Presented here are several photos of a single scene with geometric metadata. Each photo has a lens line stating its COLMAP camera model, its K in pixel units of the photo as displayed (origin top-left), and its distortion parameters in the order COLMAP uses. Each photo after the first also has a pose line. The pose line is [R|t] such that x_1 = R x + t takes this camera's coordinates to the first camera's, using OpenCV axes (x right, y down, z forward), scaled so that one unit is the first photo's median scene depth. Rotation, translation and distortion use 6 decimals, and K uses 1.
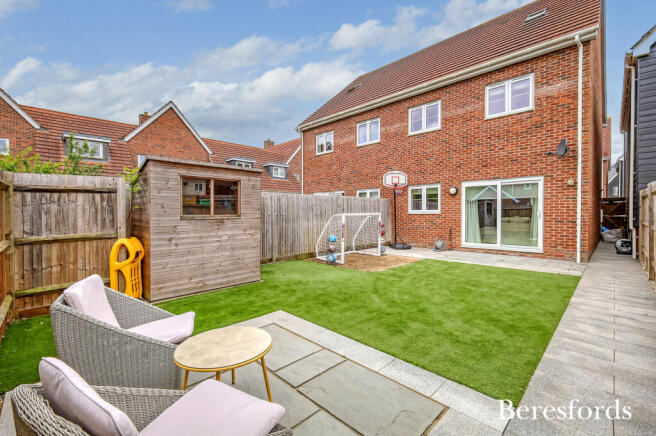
lens RADIAL K [[288.3, 0, 326.4], [0, 288.3, 215.6], [0, 0, 1]] dist [0.000044, 0.000346]
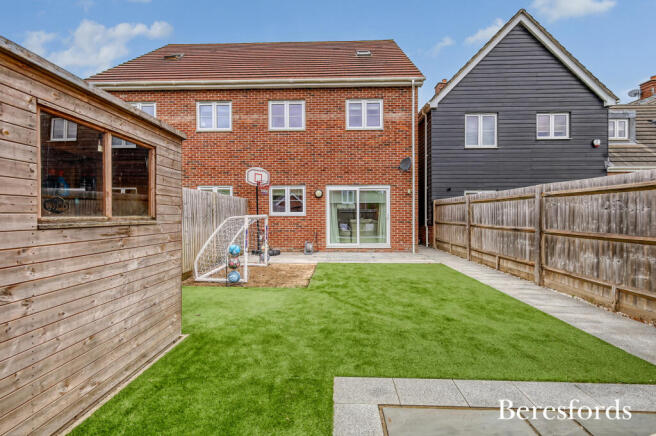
lens RADIAL K [[288.3, 0, 328.1], [0, 288.3, 218.1], [0, 0, 1]] dist [0.000044, 0.000346]
pose [[0.724962, -0.002773, 0.688783, -0.286456], [0.003796, 0.999993, 0.000030, 0.001364], [-0.688778, 0.002593, 0.724968, 0.289753]]
